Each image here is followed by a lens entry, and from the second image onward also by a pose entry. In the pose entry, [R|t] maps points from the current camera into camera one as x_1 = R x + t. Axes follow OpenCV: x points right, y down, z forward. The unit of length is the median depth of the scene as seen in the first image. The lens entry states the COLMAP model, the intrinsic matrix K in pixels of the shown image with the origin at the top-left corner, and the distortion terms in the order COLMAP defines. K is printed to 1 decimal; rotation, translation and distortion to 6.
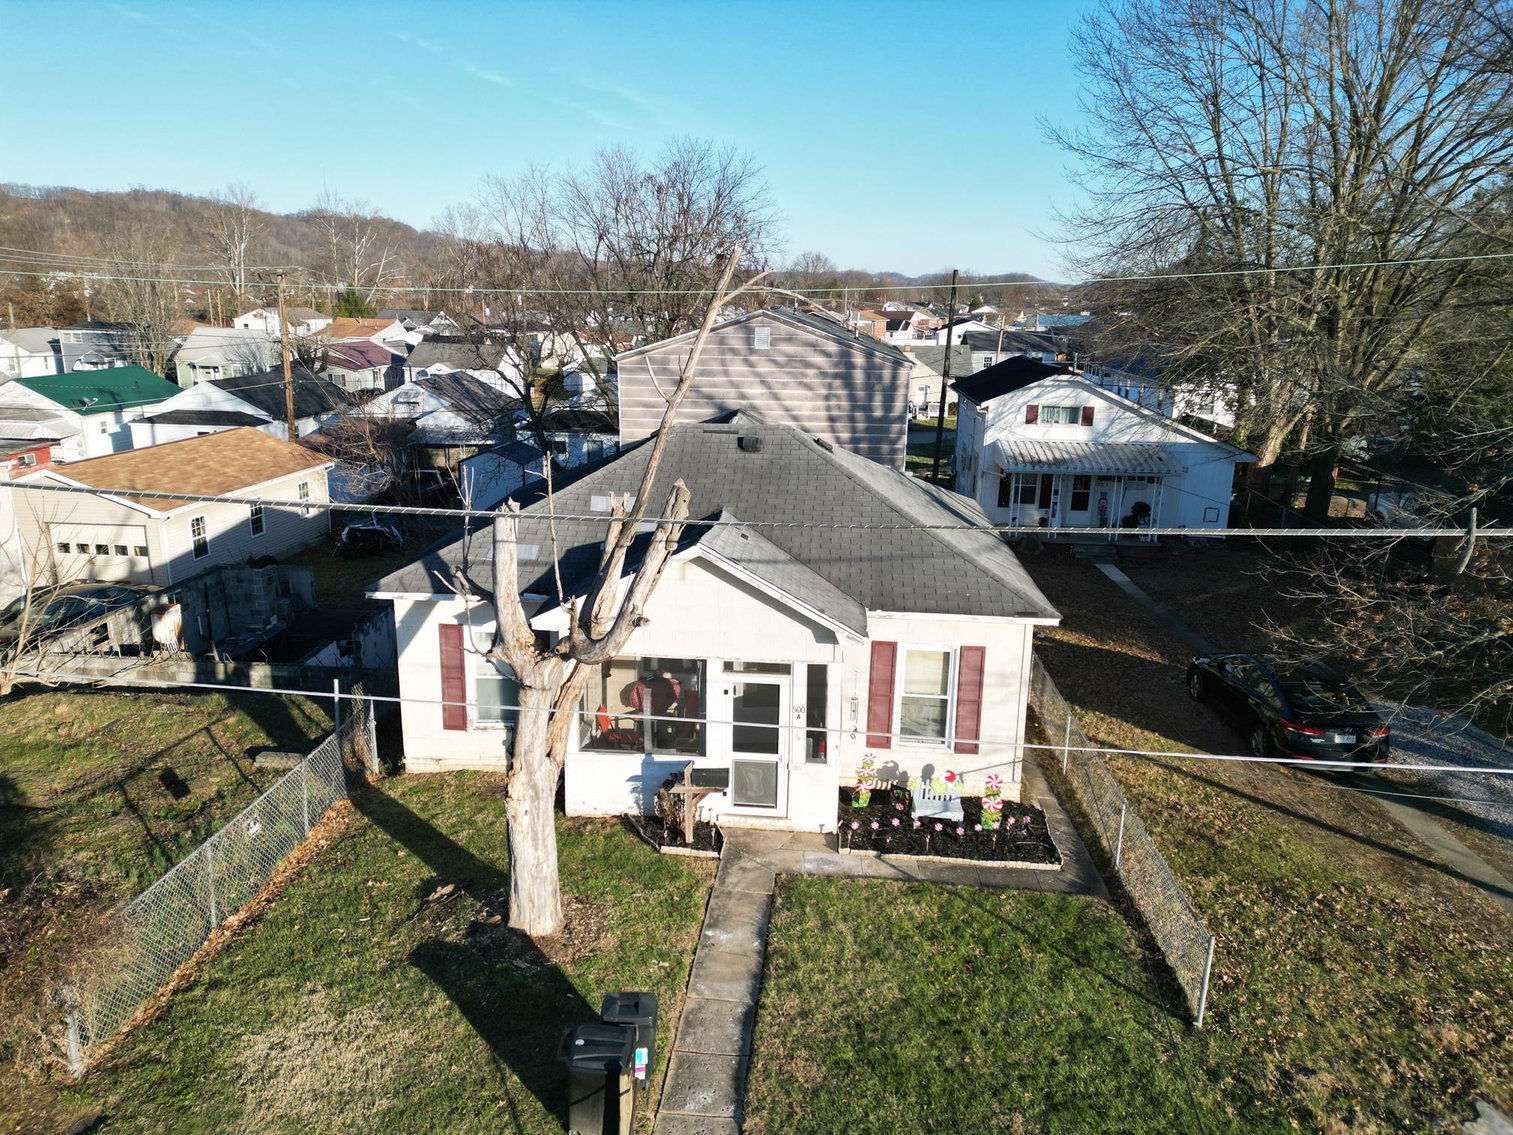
lens RADIAL K [[1058.3, 0, 759.9], [0, 1058.3, 552.7], [0, 0, 1]] dist [0.048970, -0.022374]
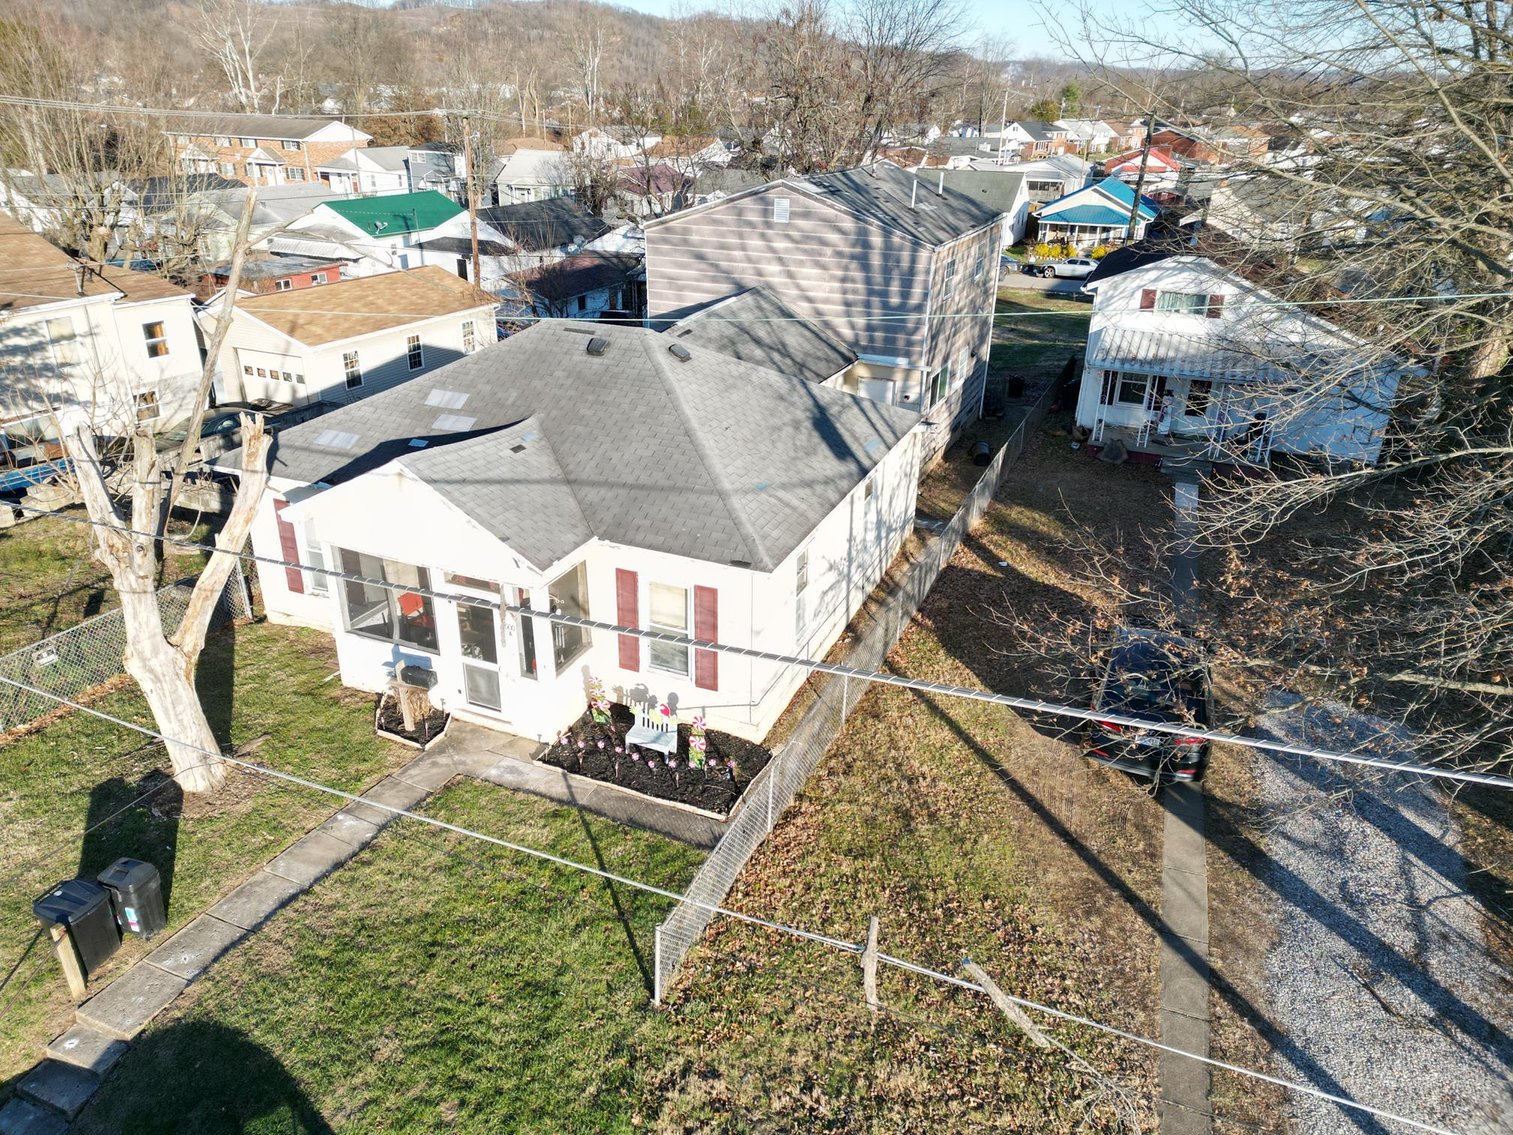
lens RADIAL K [[1058.3, 0, 756.8], [0, 1058.3, 570.6], [0, 0, 1]] dist [0.048970, -0.022374]
pose [[0.942980, 0.135610, -0.303971, 0.313018], [-0.080294, 0.978949, 0.187648, -0.065448], [0.323019, -0.152542, 0.934018, 0.063740]]
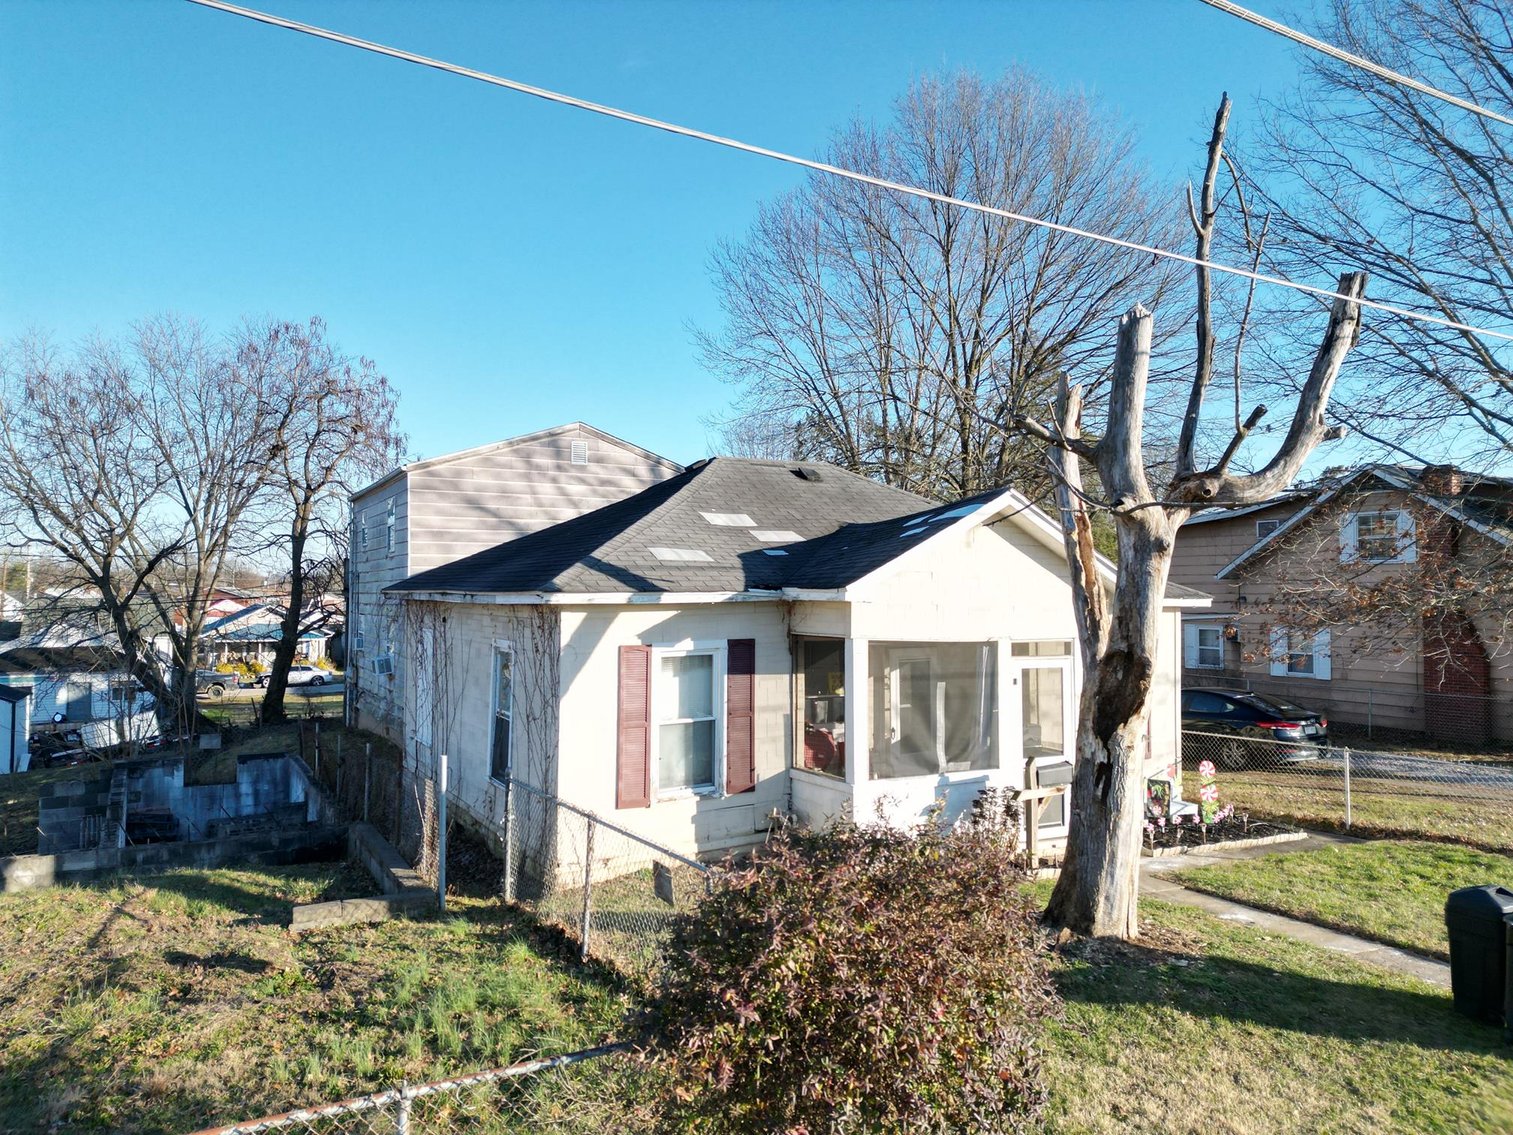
lens RADIAL K [[1058.3, 0, 749.2], [0, 1058.3, 562.8], [0, 0, 1]] dist [0.048970, -0.022374]
pose [[0.834555, 0.000606, 0.550924, -0.365146], [0.147240, 0.963378, -0.224104, 0.108619], [-0.530884, 0.268145, 0.803903, 0.224468]]
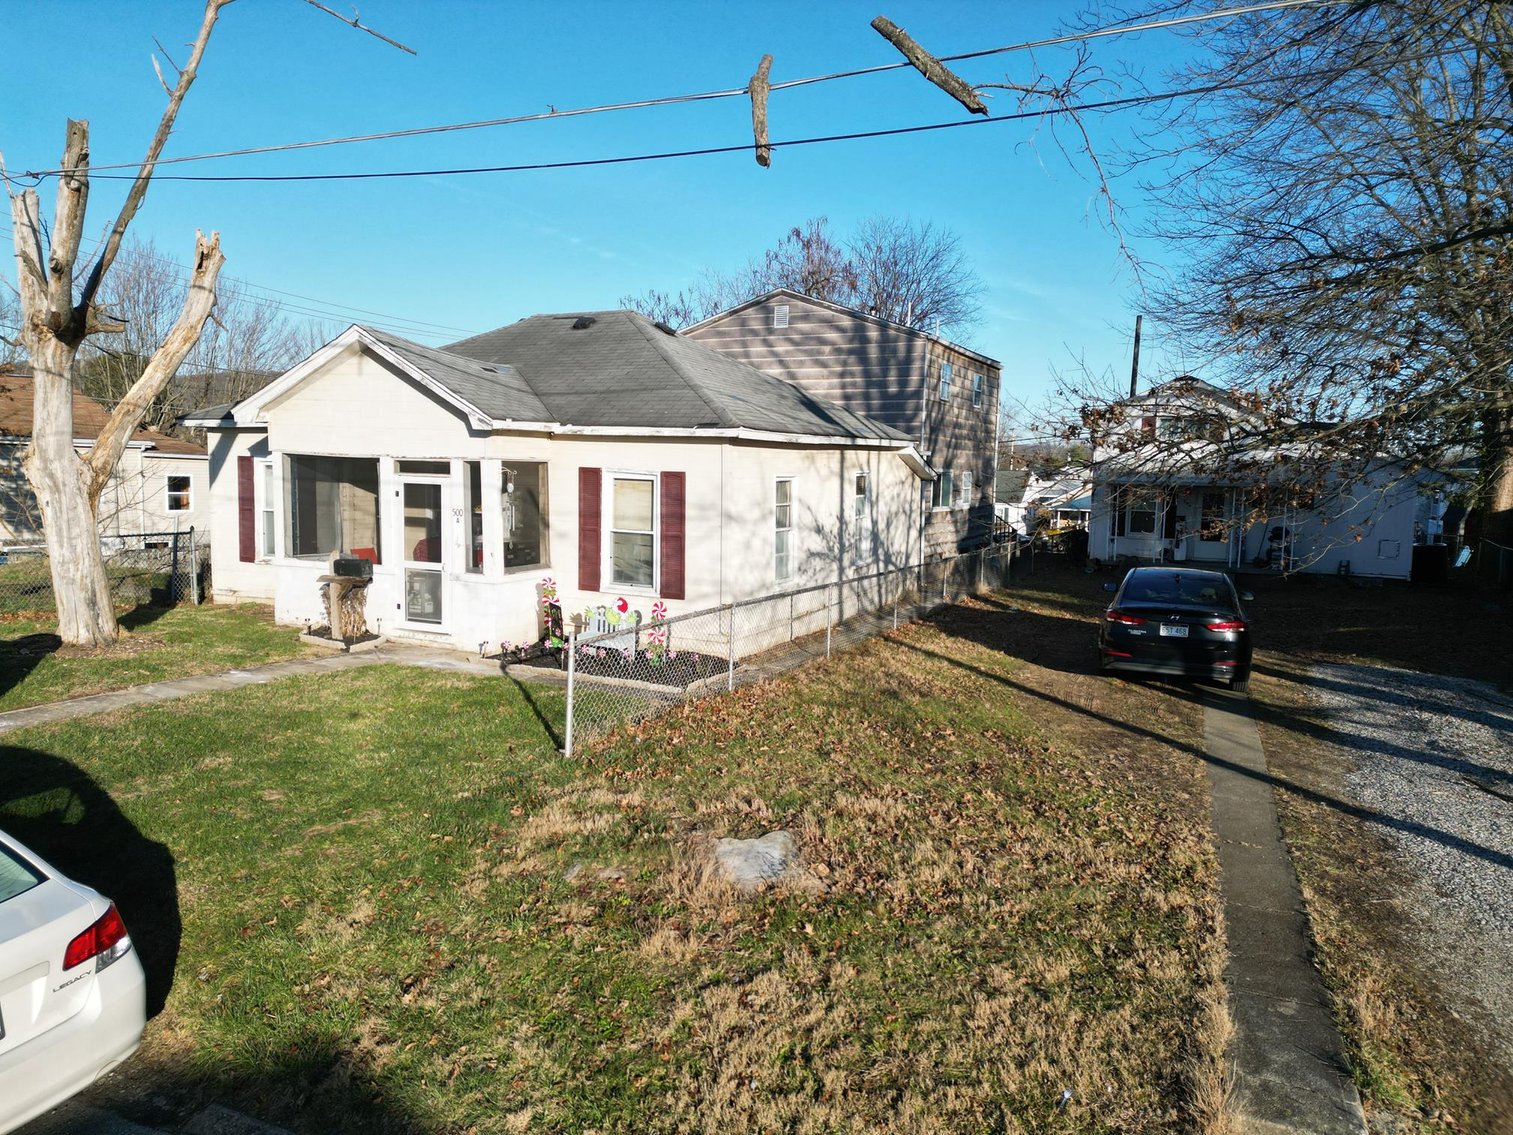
lens RADIAL K [[1058.3, 0, 763.5], [0, 1058.3, 571.2], [0, 0, 1]] dist [0.048970, -0.022374]
pose [[0.933468, 0.034160, -0.357030, 0.347301], [-0.089091, 0.986339, -0.138561, 0.168457], [0.347419, 0.161150, 0.923759, 0.121261]]
